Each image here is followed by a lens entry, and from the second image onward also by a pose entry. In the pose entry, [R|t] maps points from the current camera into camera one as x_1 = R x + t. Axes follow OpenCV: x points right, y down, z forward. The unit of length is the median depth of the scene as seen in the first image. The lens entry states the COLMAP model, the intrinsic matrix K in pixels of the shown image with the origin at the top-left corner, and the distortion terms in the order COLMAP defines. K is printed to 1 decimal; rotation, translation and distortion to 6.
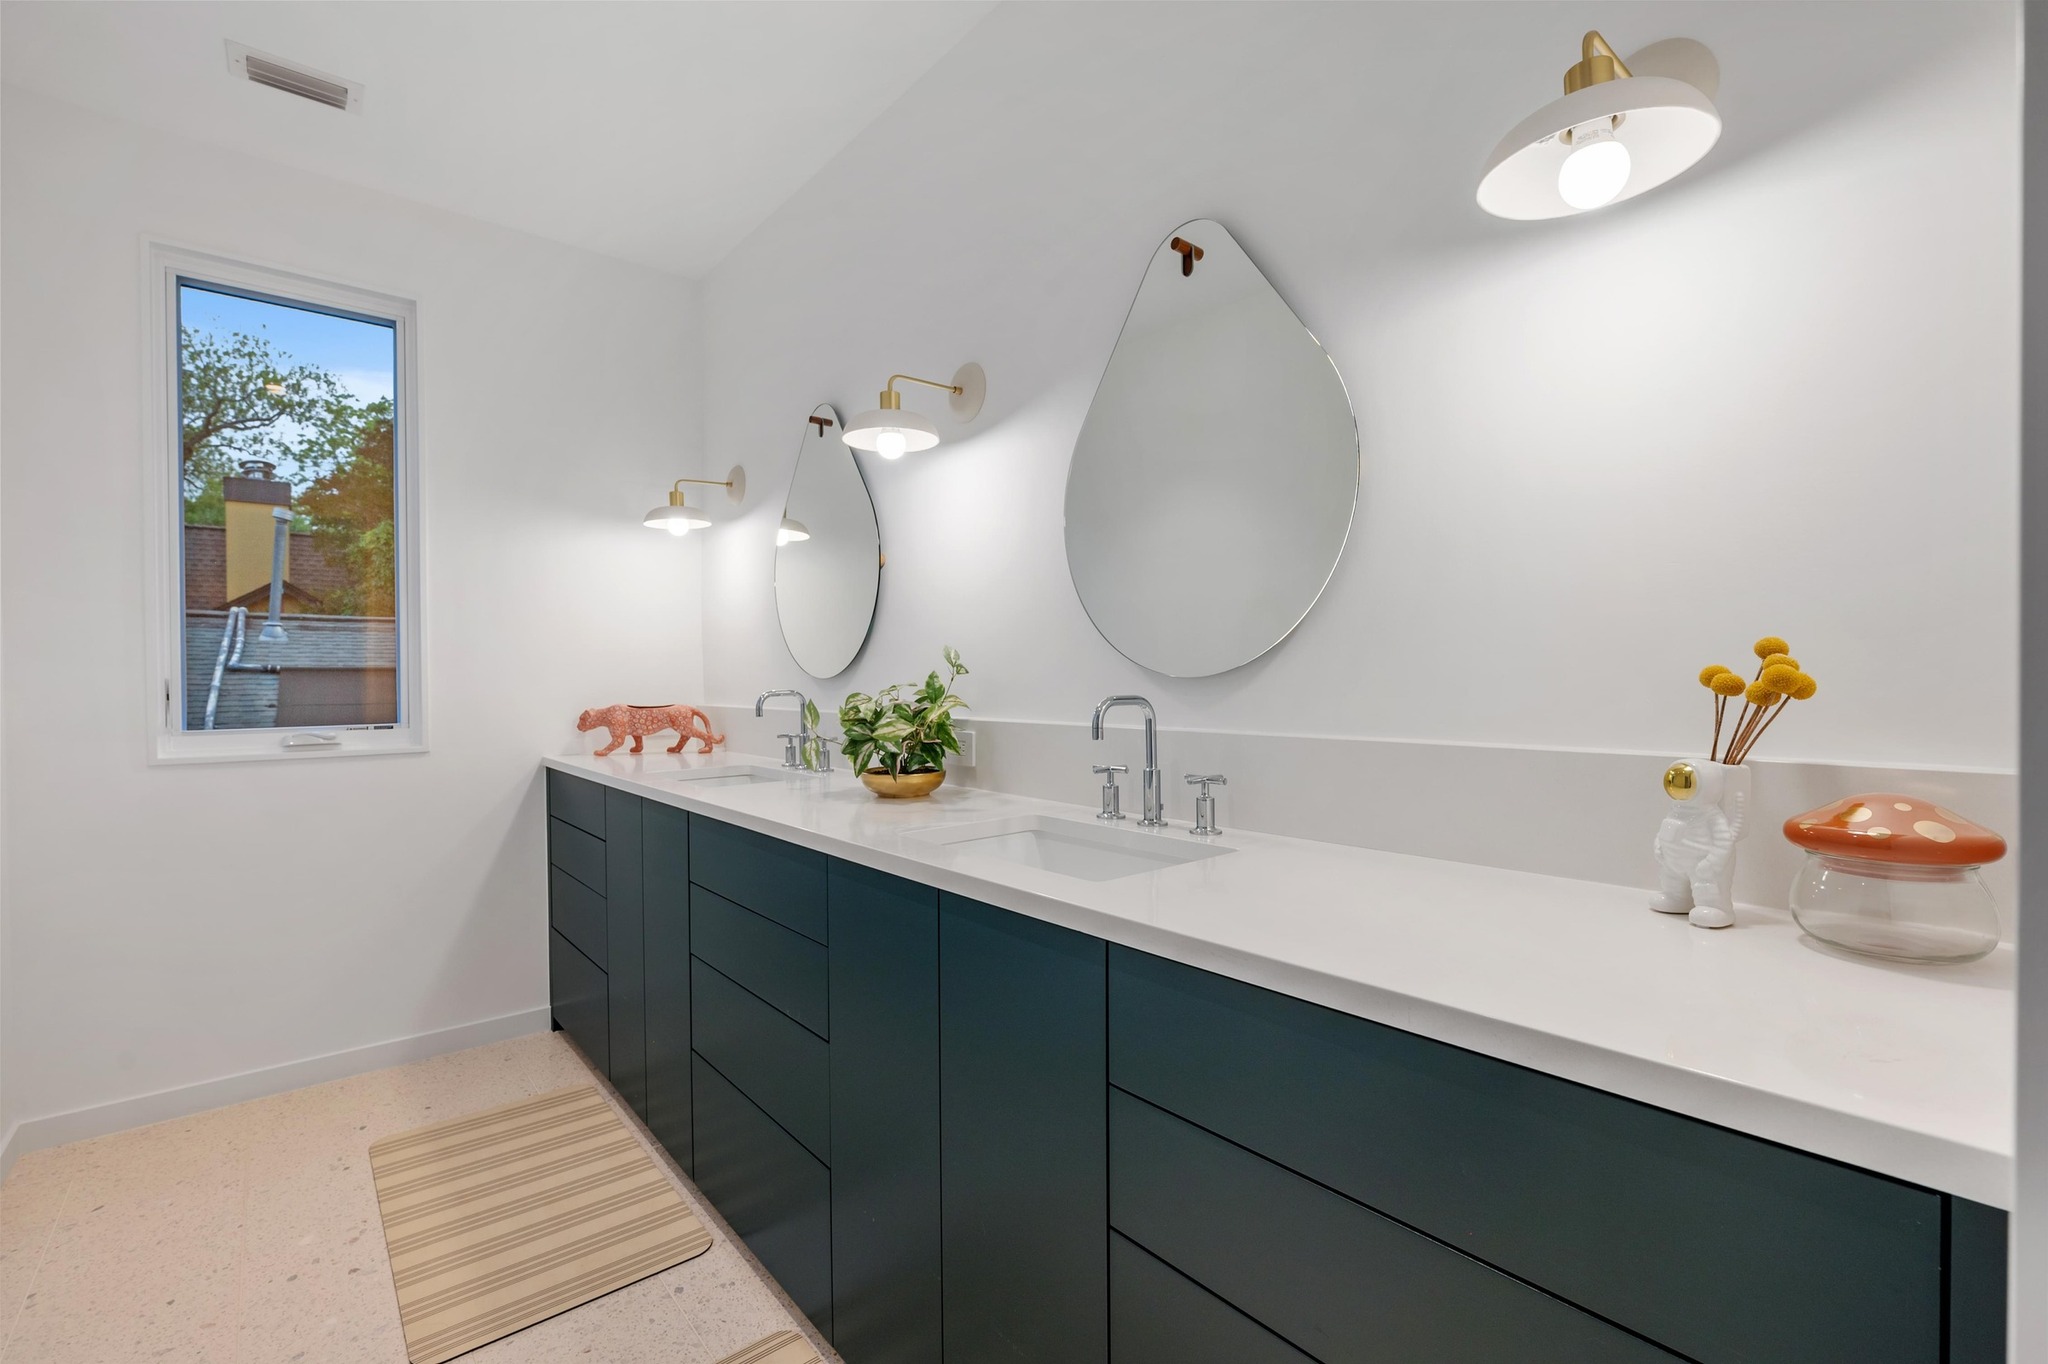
lens RADIAL K [[898.6, 0, 1034.9], [0, 898.6, 680.9], [0, 0, 1]] dist [-0.003919, 0.001748]
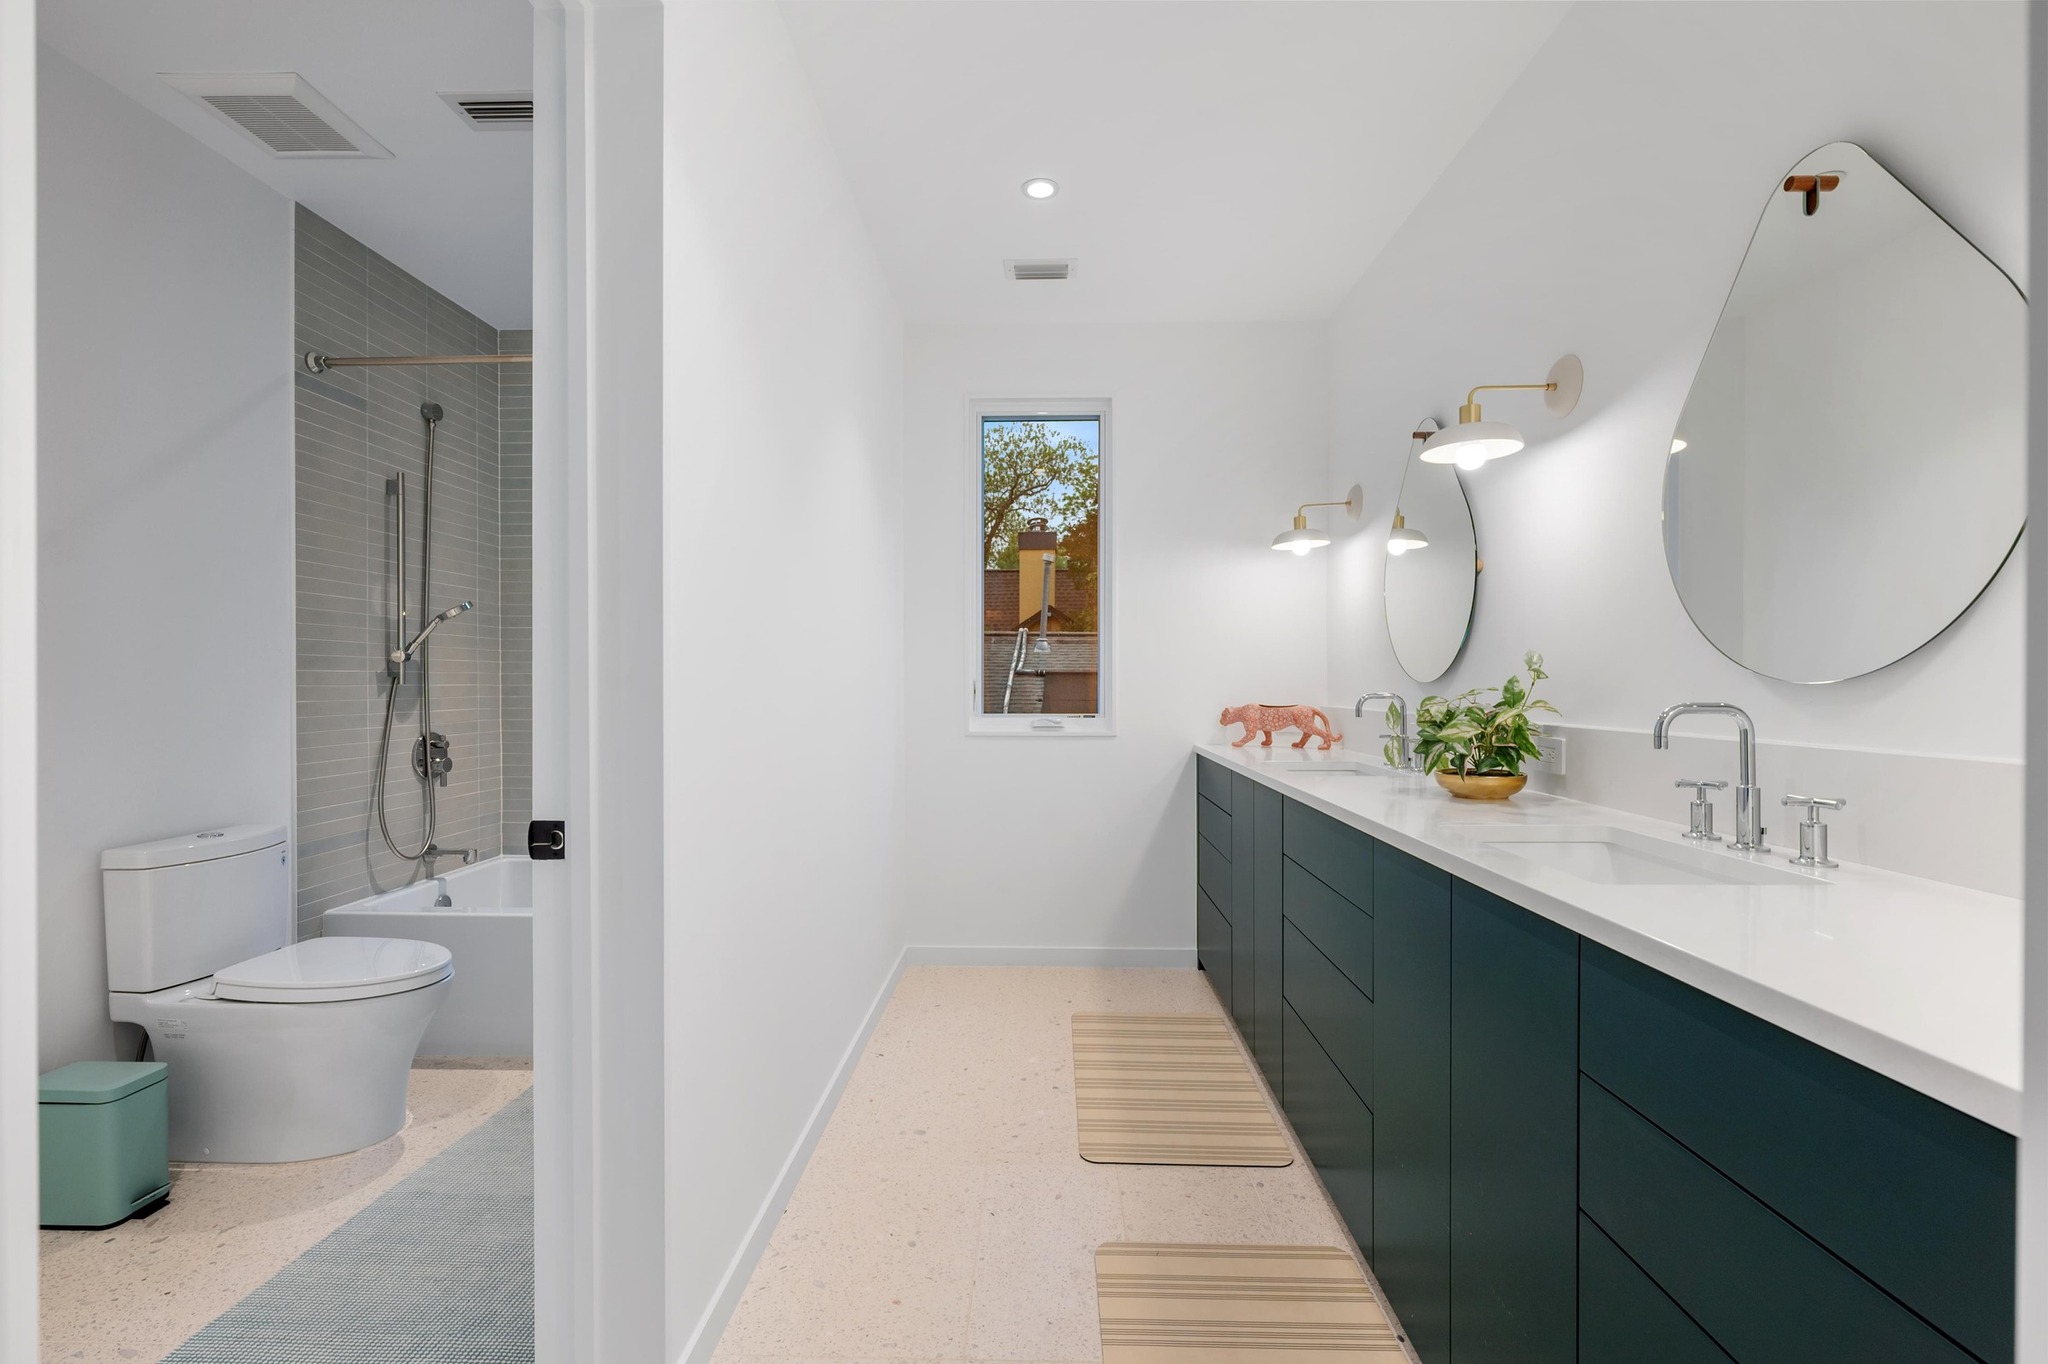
lens RADIAL K [[898.6, 0, 1015.2], [0, 898.6, 670.2], [0, 0, 1]] dist [-0.003919, 0.001748]
pose [[0.738015, -0.001931, -0.674782, 0.124909], [-0.009223, 0.999874, -0.012948, 0.000848], [0.674722, 0.015779, 0.737904, -0.091766]]
